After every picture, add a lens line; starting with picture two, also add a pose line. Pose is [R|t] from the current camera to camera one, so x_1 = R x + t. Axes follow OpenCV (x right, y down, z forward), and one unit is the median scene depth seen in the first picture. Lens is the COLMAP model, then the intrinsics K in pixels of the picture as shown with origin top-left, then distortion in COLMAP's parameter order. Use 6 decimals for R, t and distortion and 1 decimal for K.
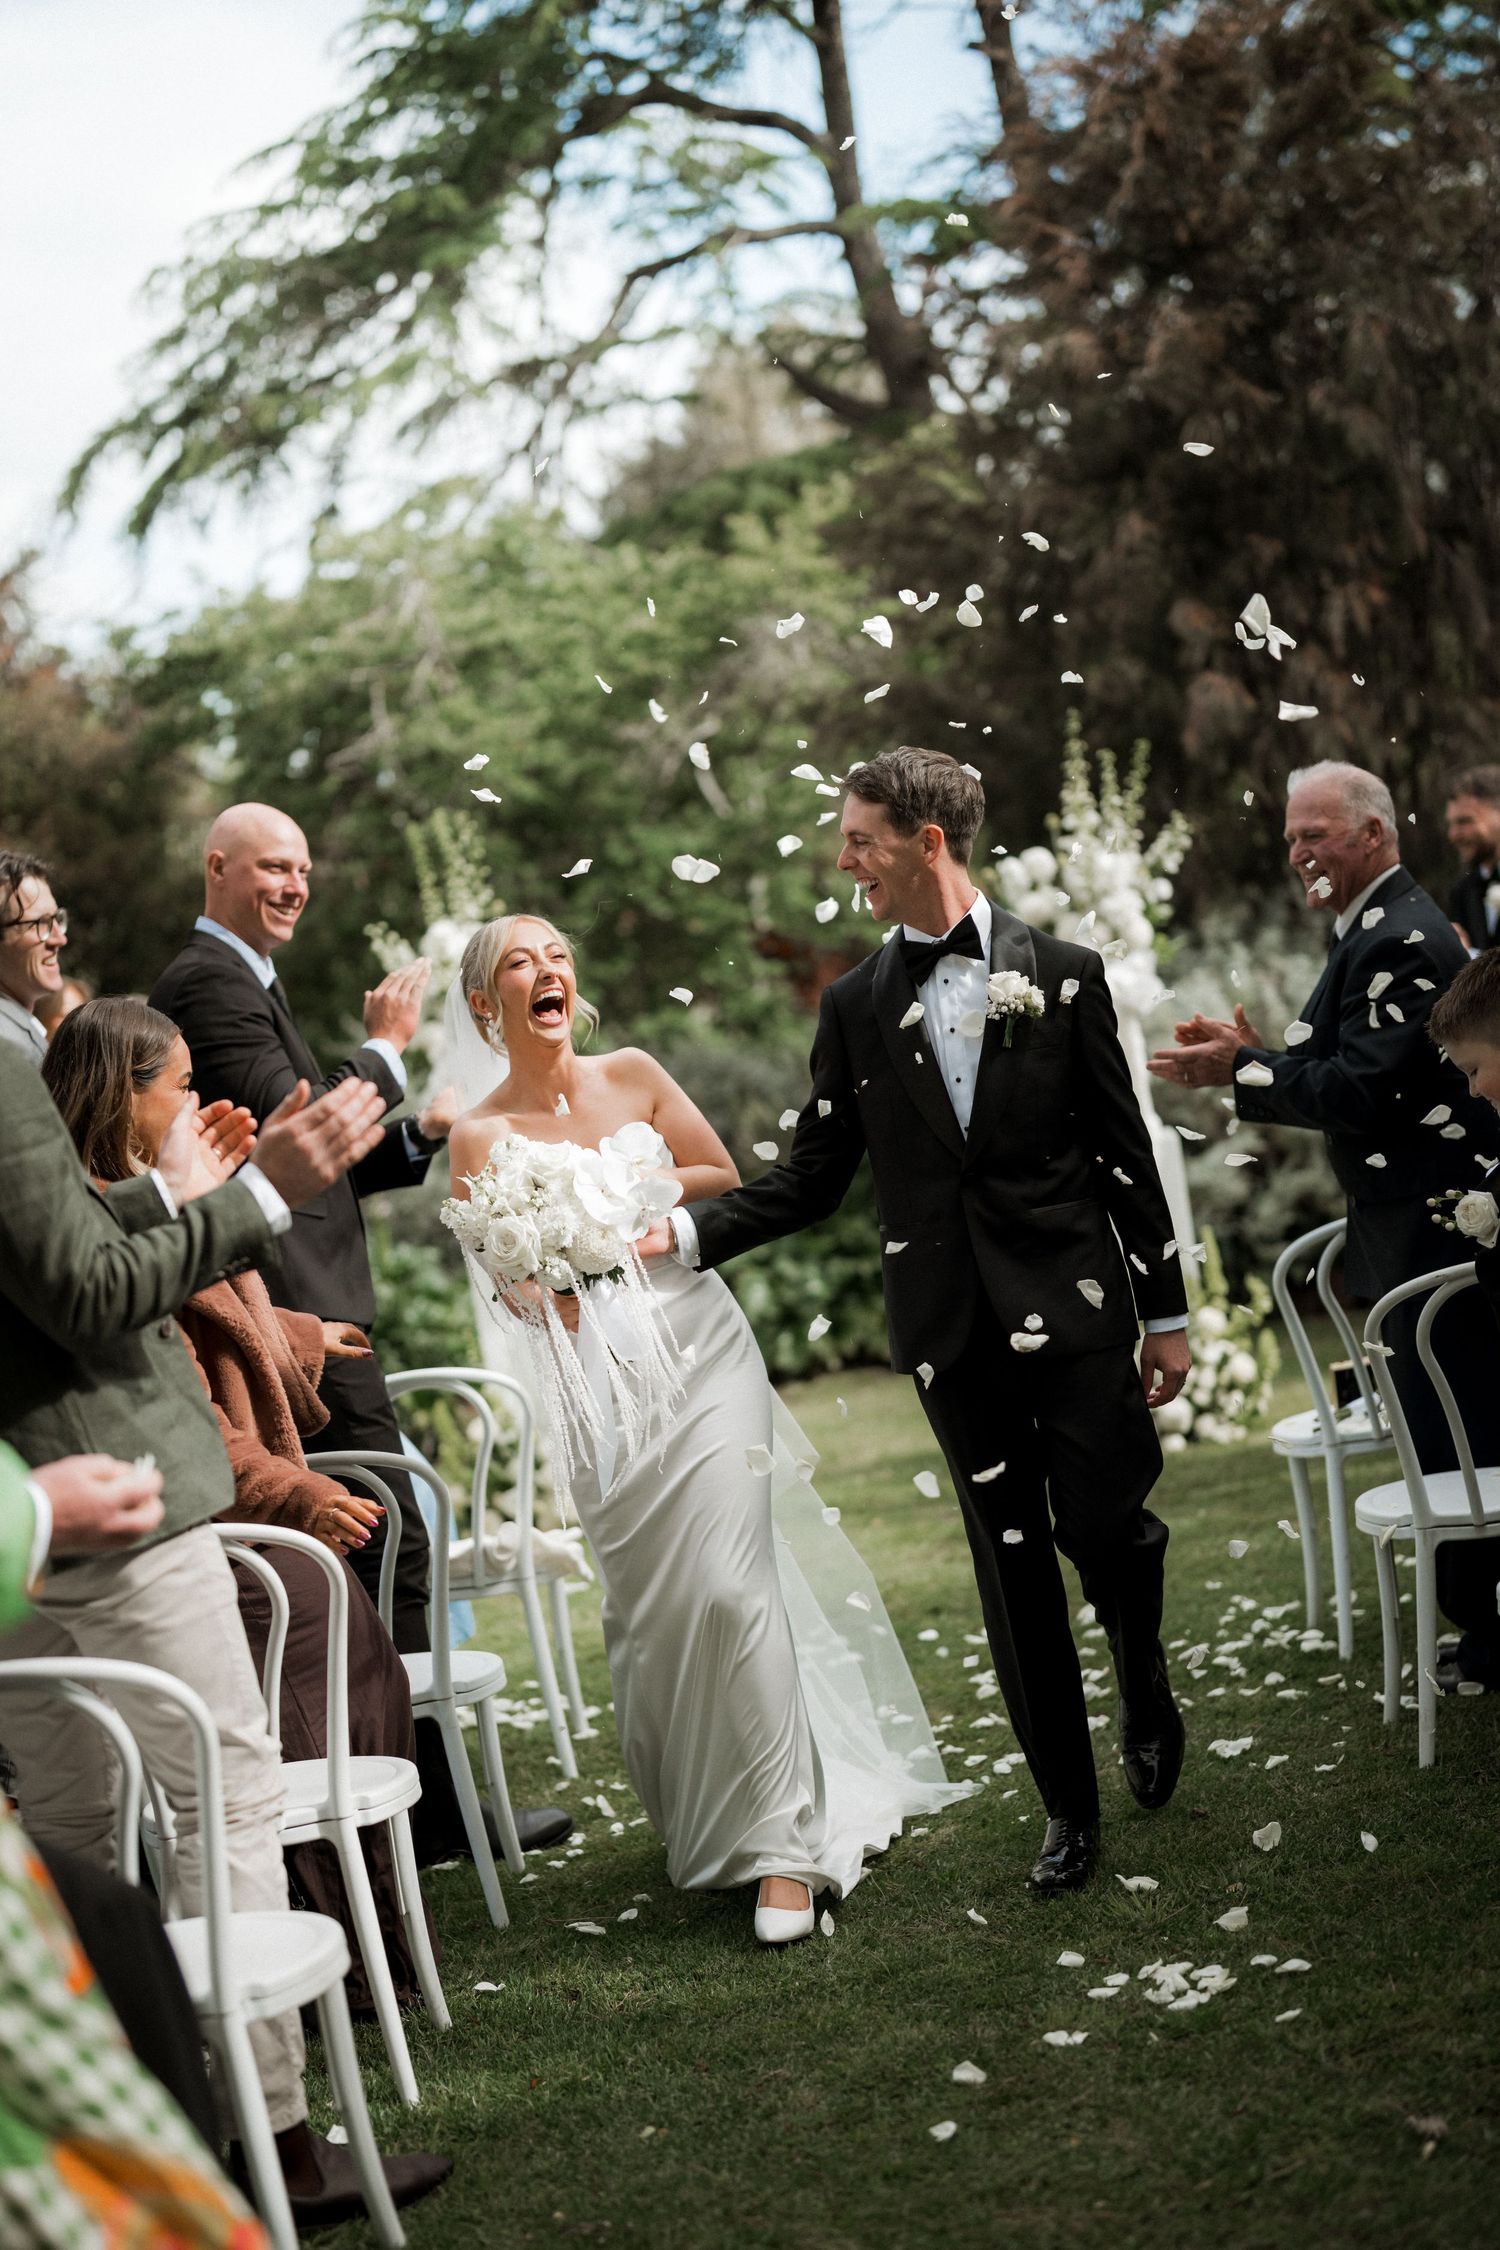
lens RADIAL K [[3362.0, 0, 743.7], [0, 3362.0, 1053.3], [0, 0, 1]] dist [0.087420, 0.000476]
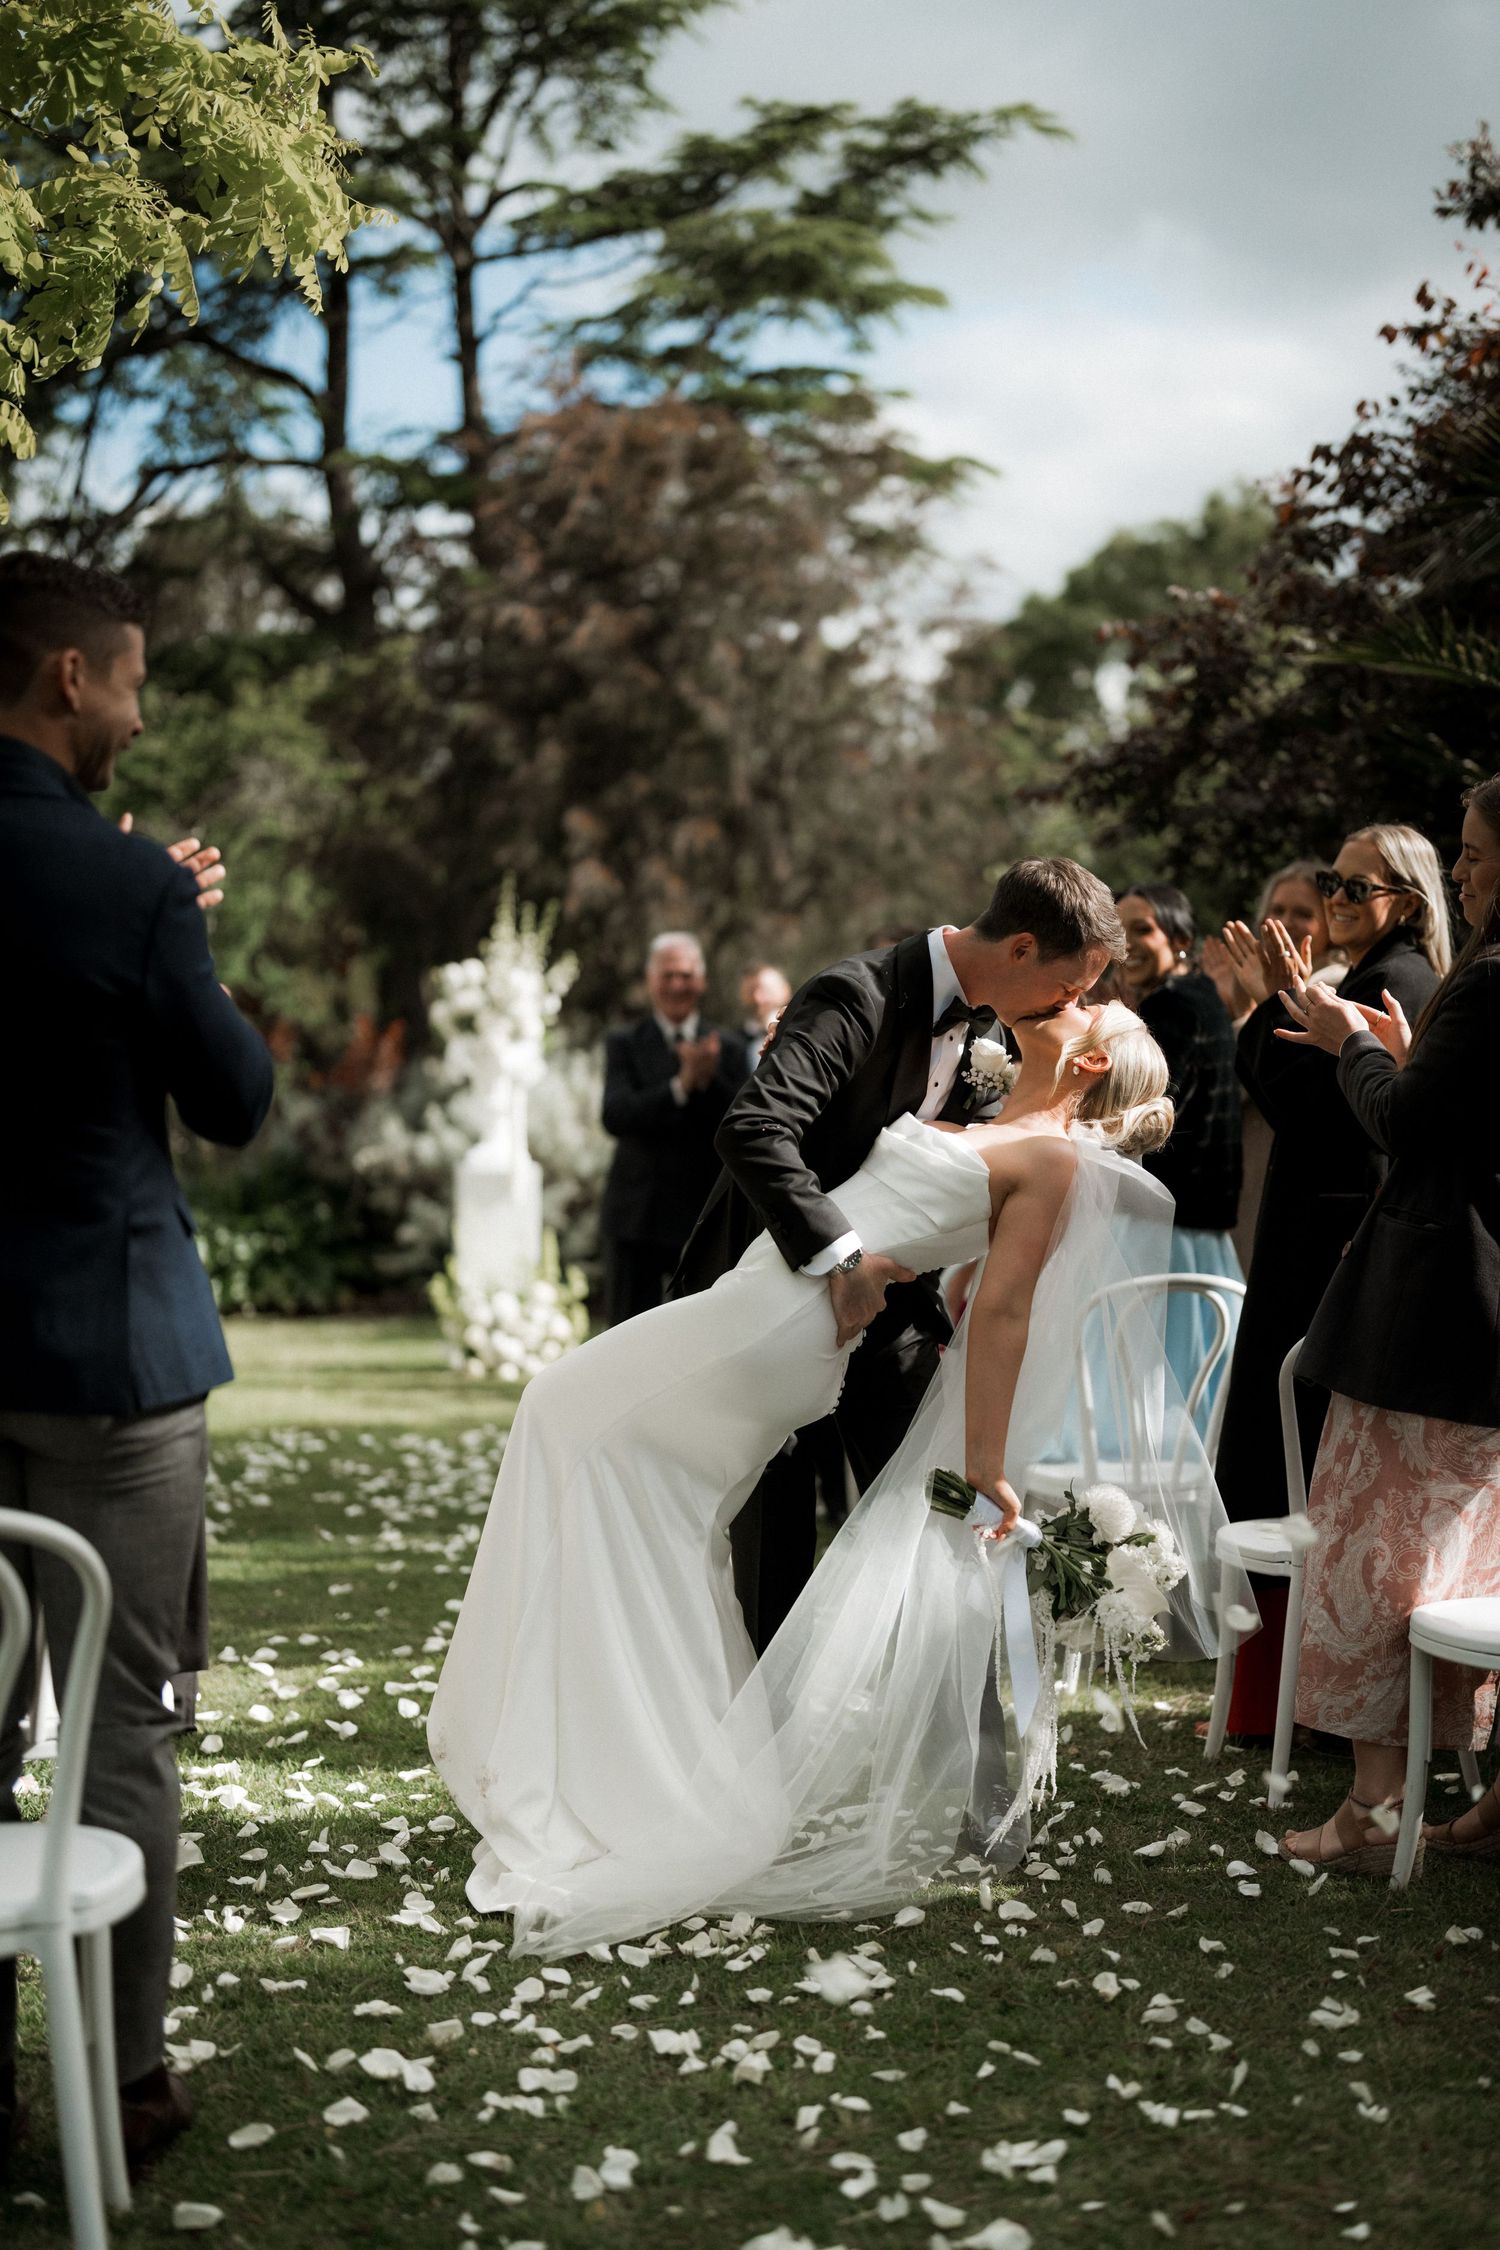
lens RADIAL K [[2986.4, 0, 750.0], [0, 2986.4, 1125.0], [0, 0, 1]] dist [0.028964, -0.000046]
pose [[0.959204, 0.152387, 0.238131, -0.064321], [-0.148839, 0.988313, -0.032920, 0.022839], [-0.240365, -0.003867, 0.970675, -0.194051]]
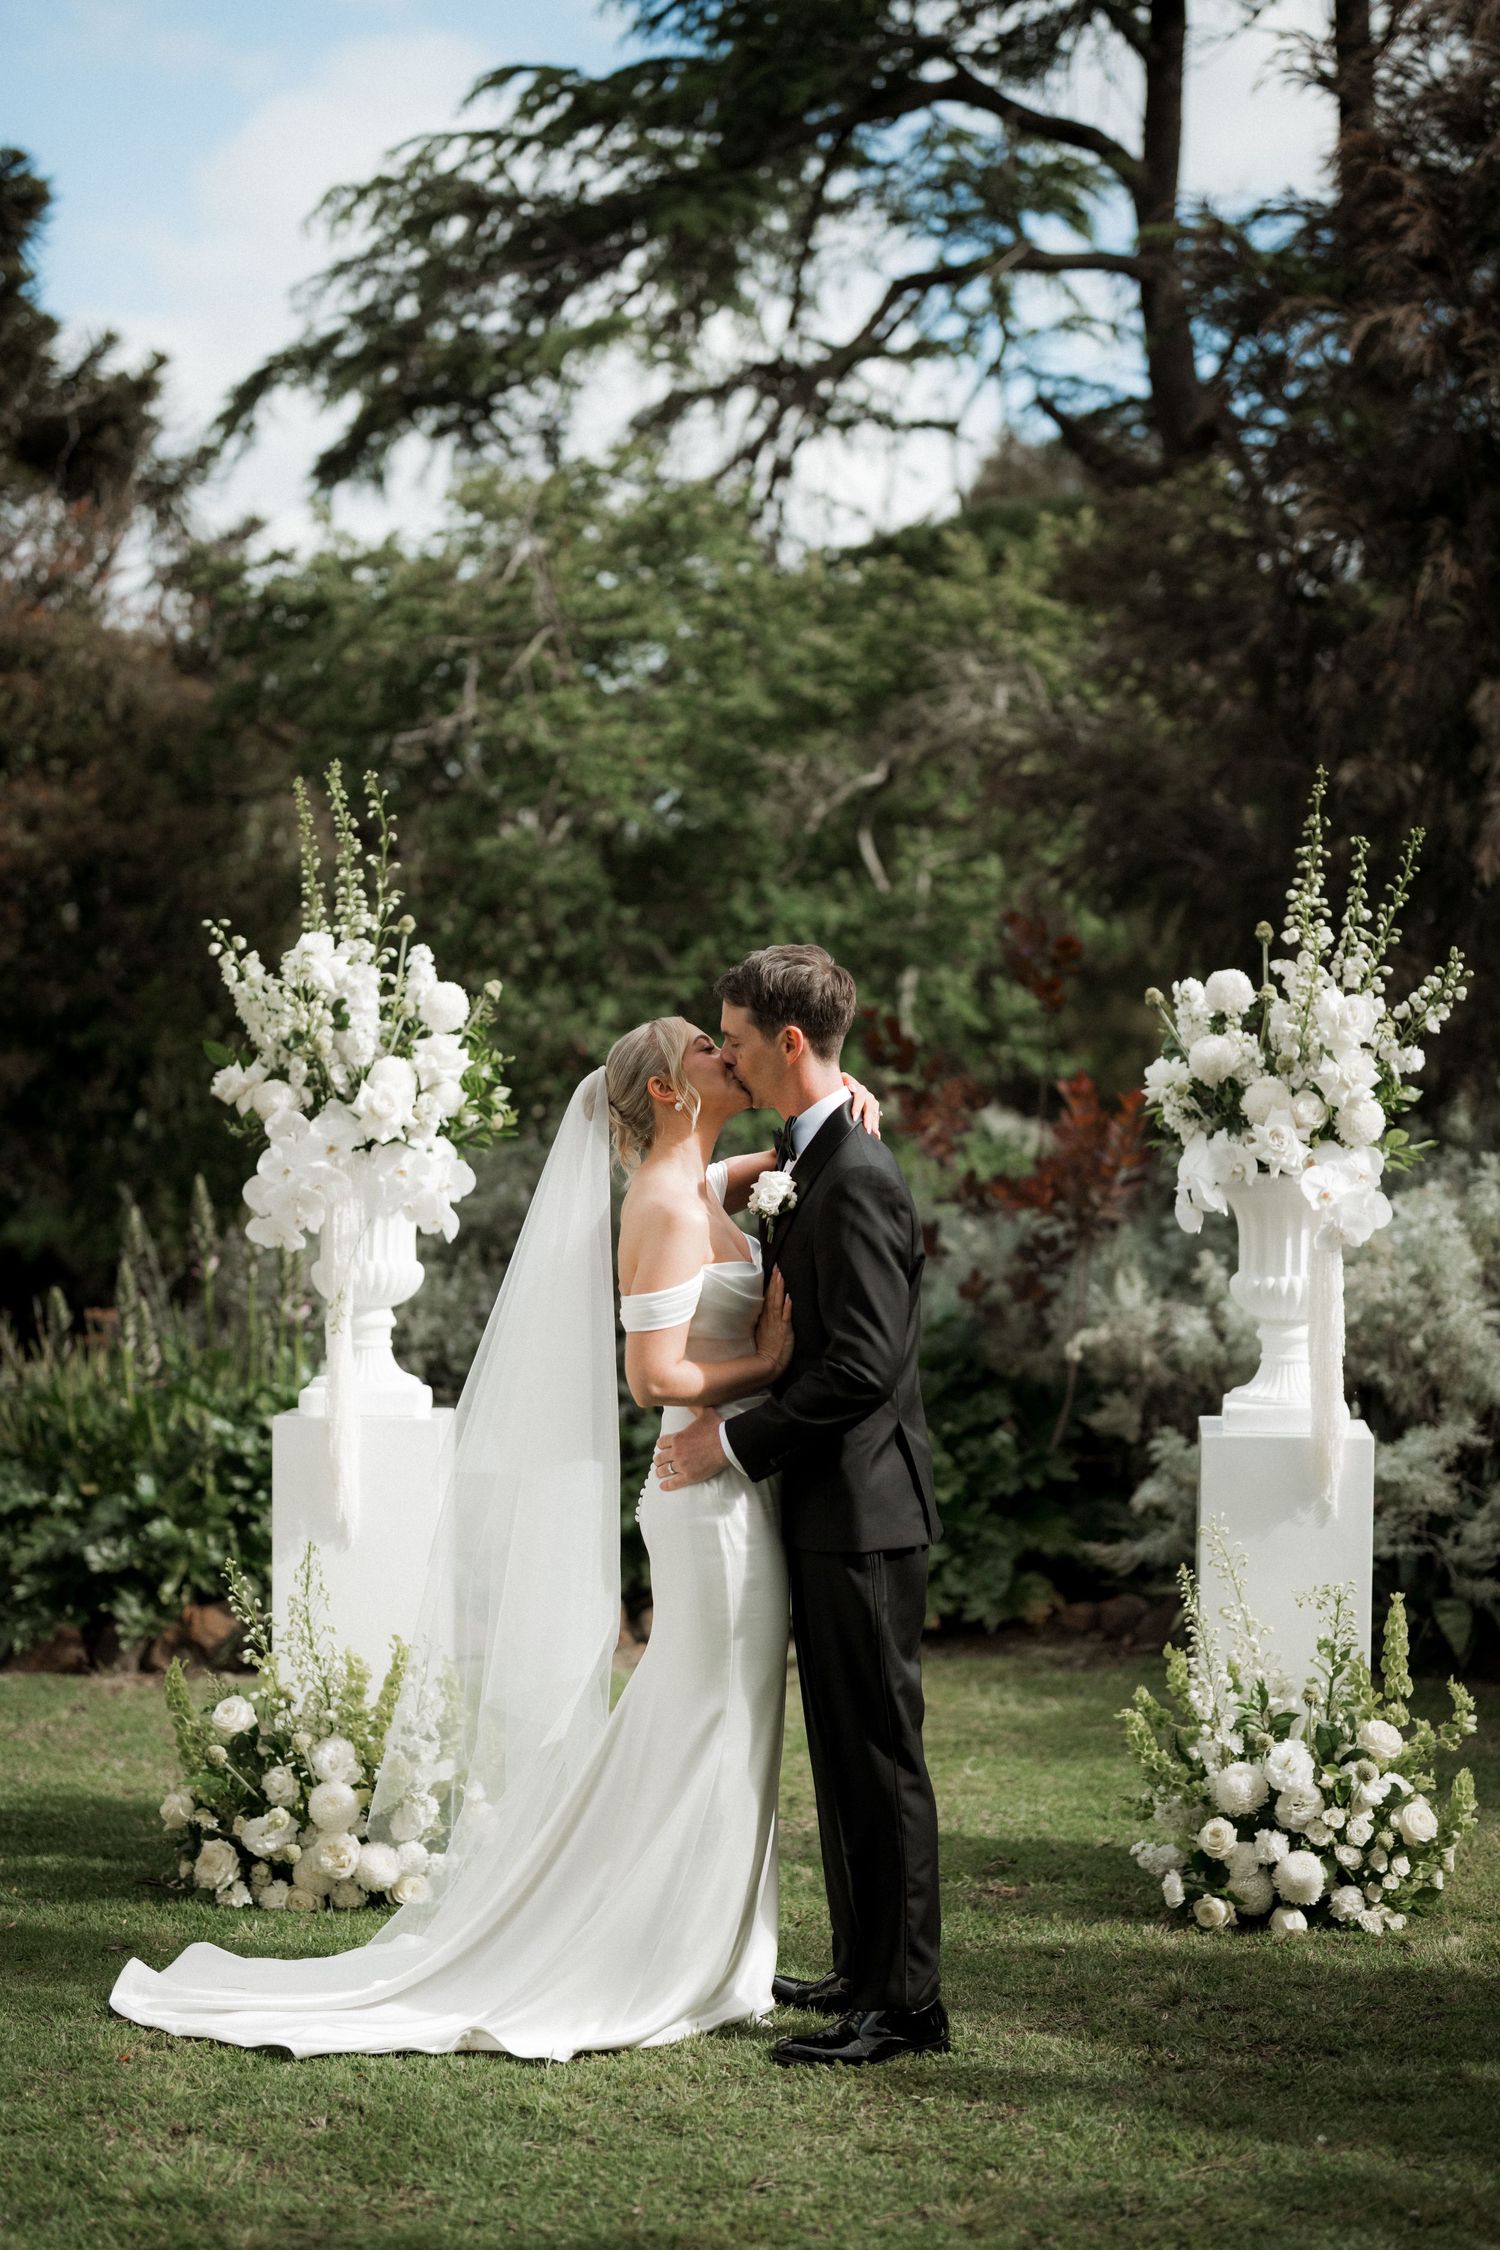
lens RADIAL K [[2986.4, 0, 750.0], [0, 2986.4, 1125.0], [0, 0, 1]] dist [0.028964, -0.000046]
pose [[0.983914, 0.163551, -0.071860, 0.028106], [-0.163529, 0.986519, 0.006232, -0.012729], [0.071910, 0.005620, 0.997395, 0.279372]]
